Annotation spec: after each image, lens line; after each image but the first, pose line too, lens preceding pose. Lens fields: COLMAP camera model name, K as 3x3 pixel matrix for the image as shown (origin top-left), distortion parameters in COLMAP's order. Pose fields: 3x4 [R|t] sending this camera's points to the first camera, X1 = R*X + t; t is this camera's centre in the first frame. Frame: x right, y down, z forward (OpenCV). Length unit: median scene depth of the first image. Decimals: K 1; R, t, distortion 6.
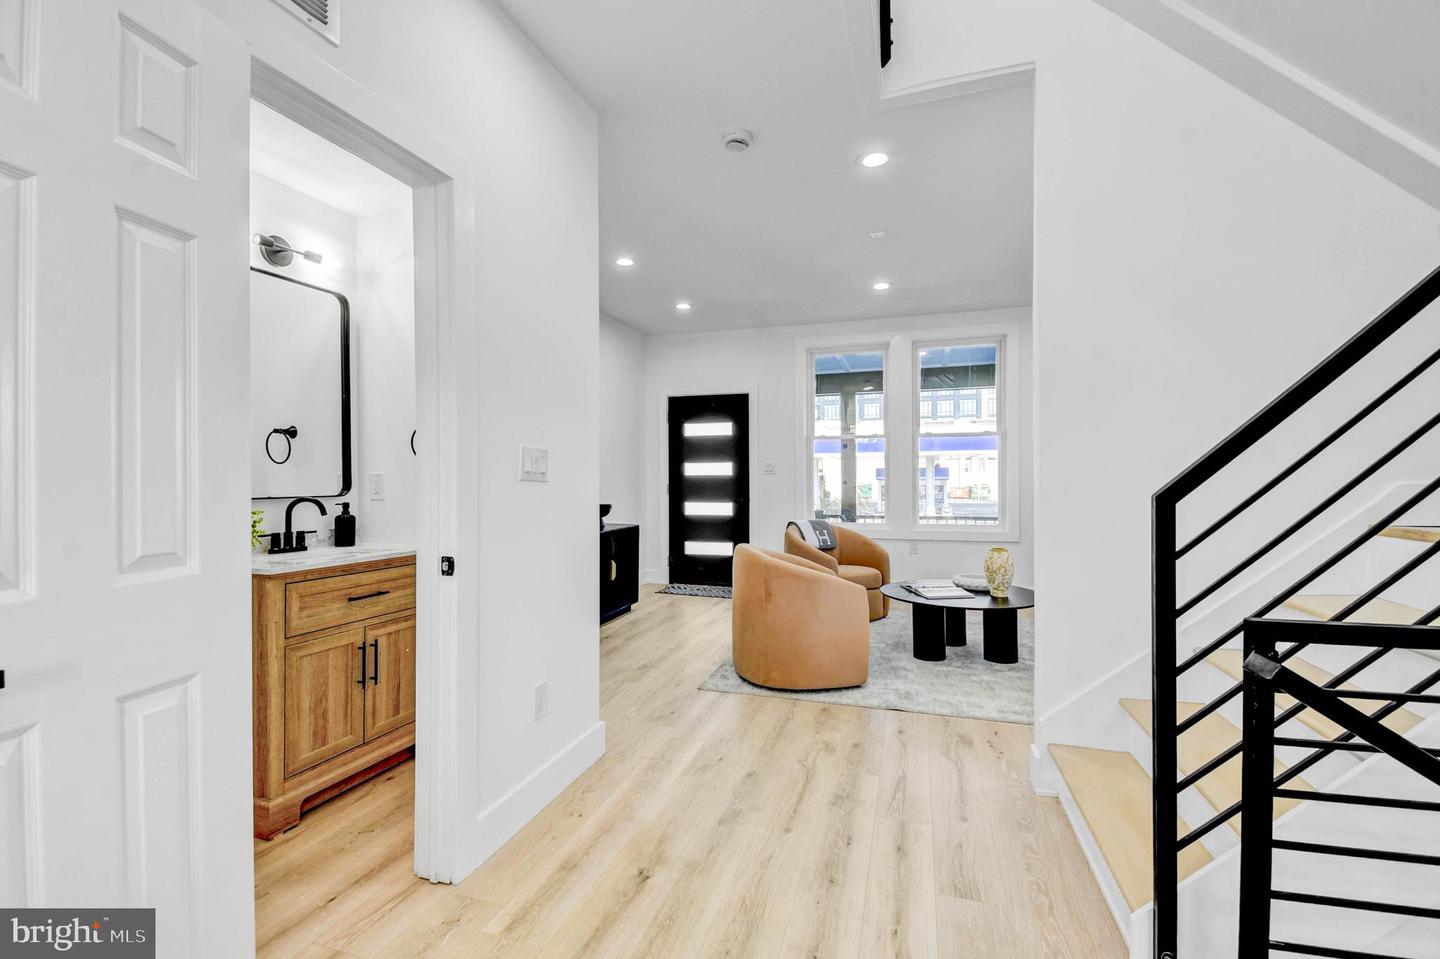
lens RADIAL K [[660.5, 0, 728.9], [0, 660.5, 481.3], [0, 0, 1]] dist [-0.004871, -0.013193]
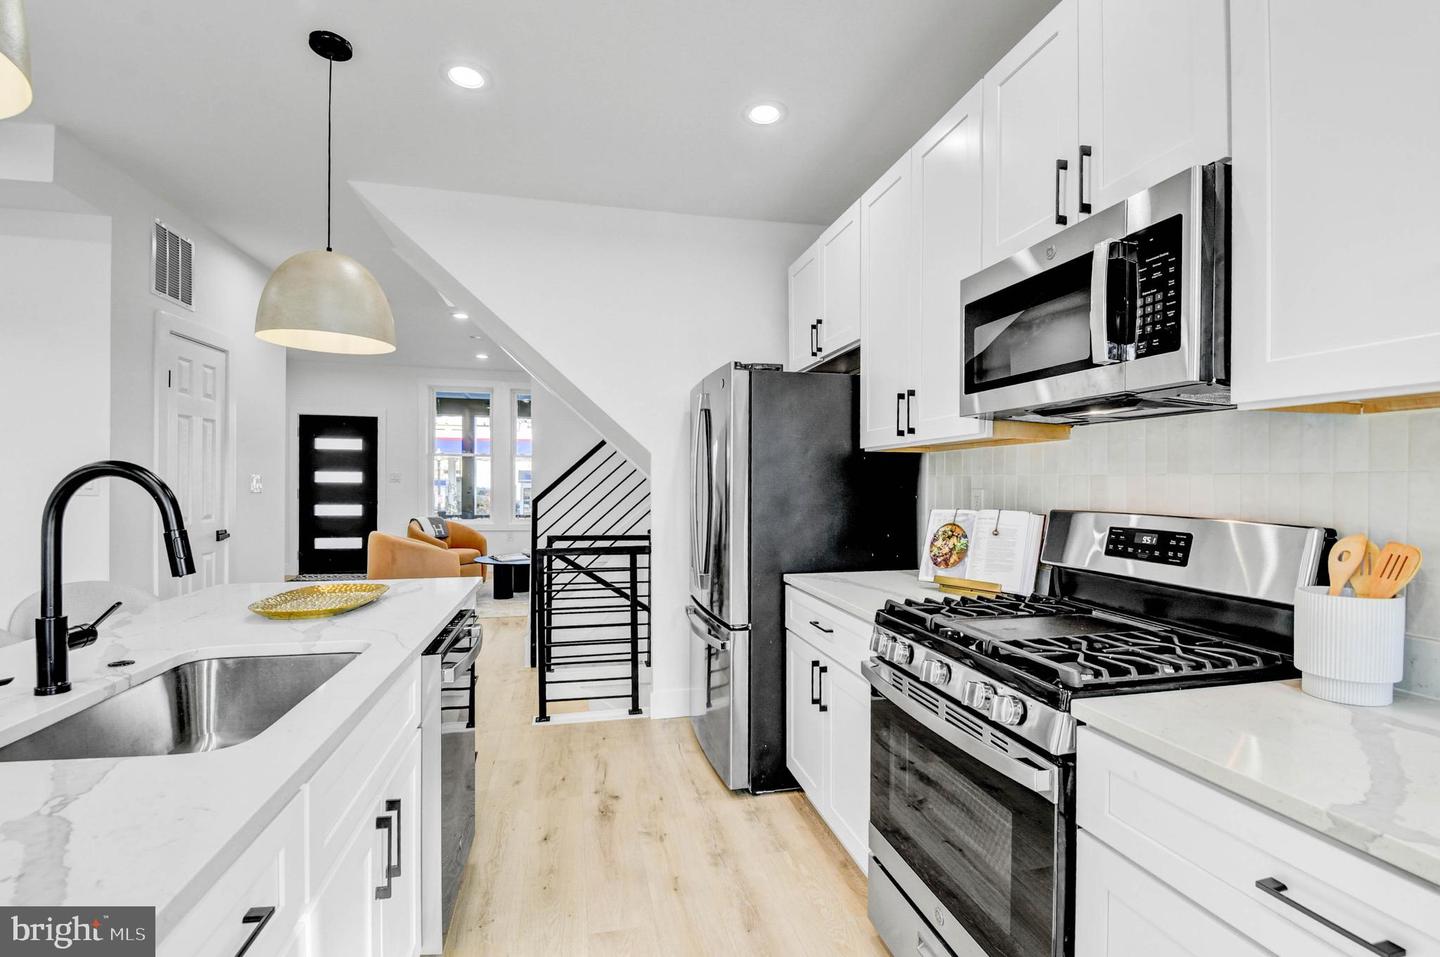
lens RADIAL K [[660.5, 0, 723.5], [0, 660.5, 485.4], [0, 0, 1]] dist [-0.004871, -0.013193]
pose [[0.865727, 0.004146, 0.500499, -0.028032], [-0.006378, 0.999976, 0.002748, -0.012663], [-0.500476, -0.005571, 0.865733, -0.440164]]
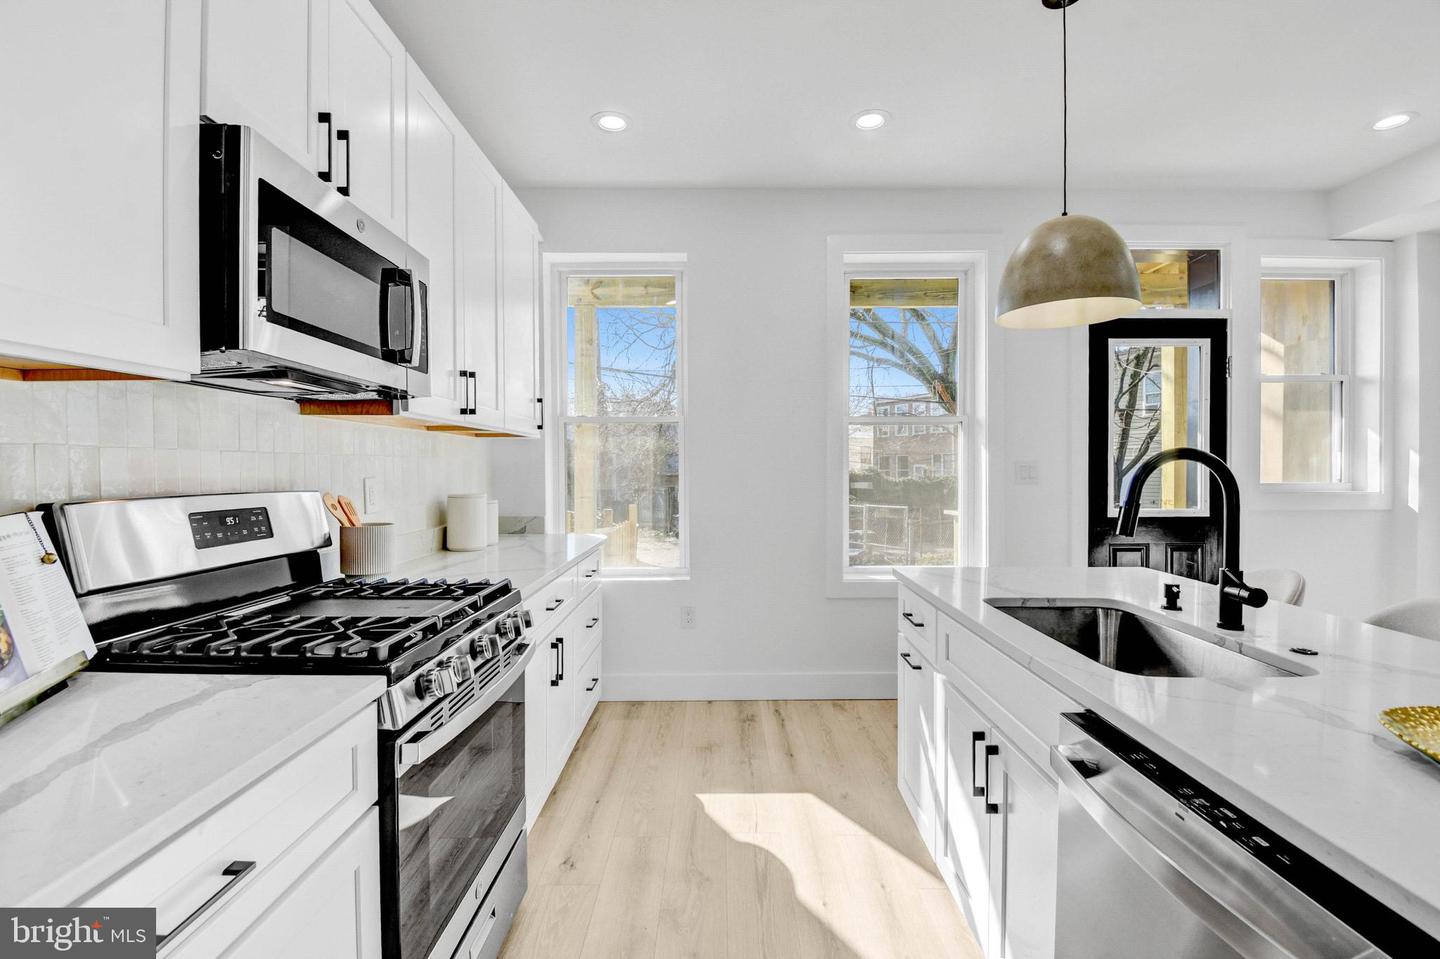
lens RADIAL K [[660.5, 0, 725.7], [0, 660.5, 474.5], [0, 0, 1]] dist [-0.004871, -0.013193]
pose [[-0.956467, 0.003501, -0.291820, 0.114578], [0.000365, 0.999942, 0.010800, -0.011183], [0.291841, 0.010223, -0.956412, -0.086916]]
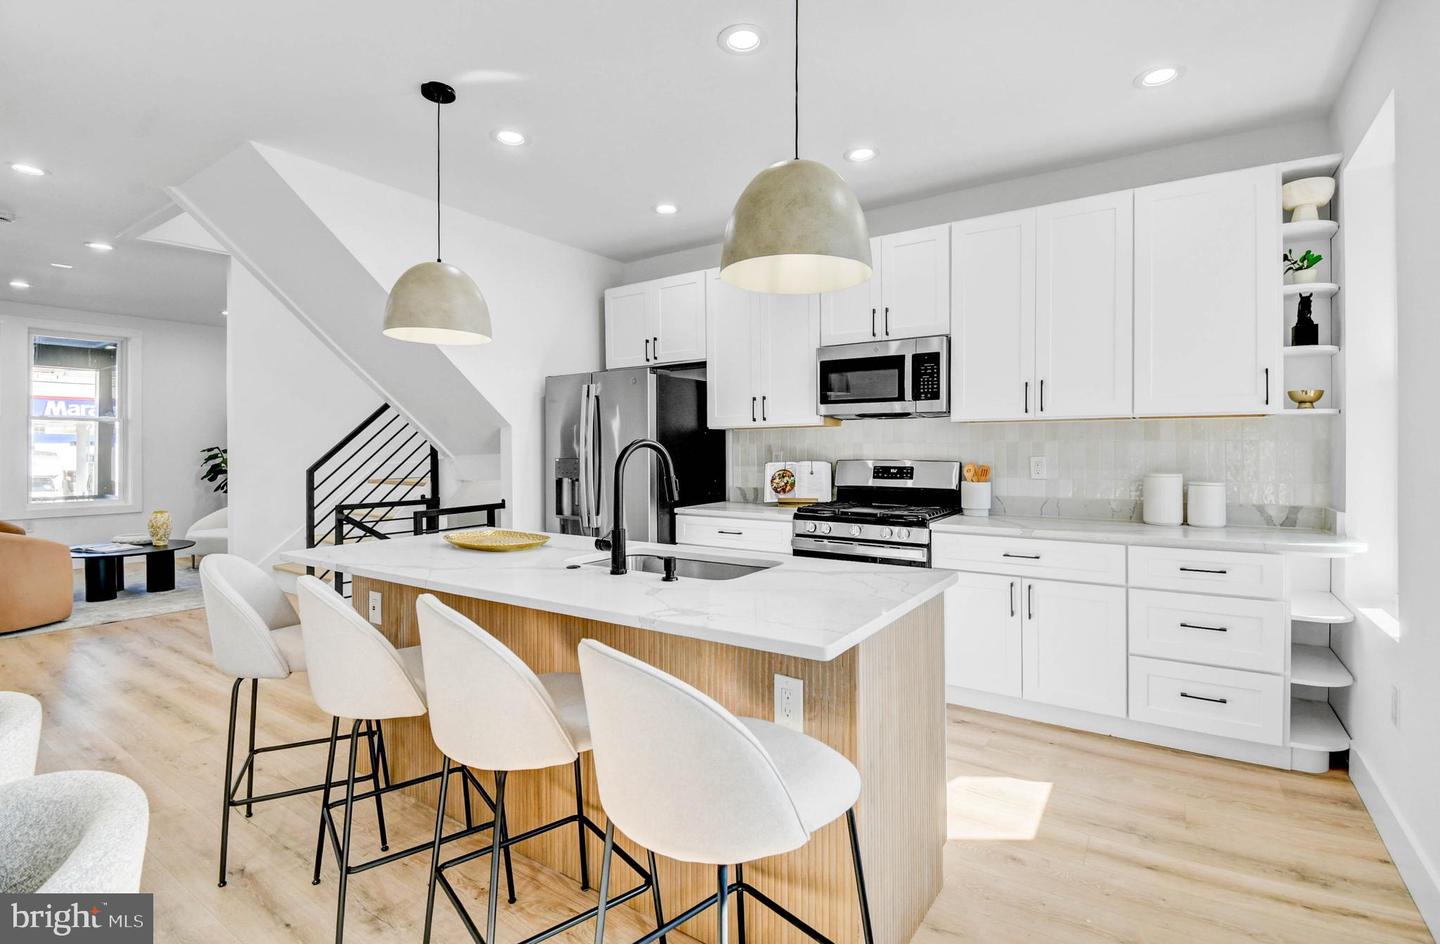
lens RADIAL K [[639.1, 0, 733.5], [0, 639.1, 450.8], [0, 0, 1]] dist [-0.013410, -0.000724]
pose [[0.297638, -0.004089, 0.954670, -0.315074], [0.006038, 0.999979, 0.002401, -0.012560], [-0.954660, 0.005050, 0.297657, -0.352557]]
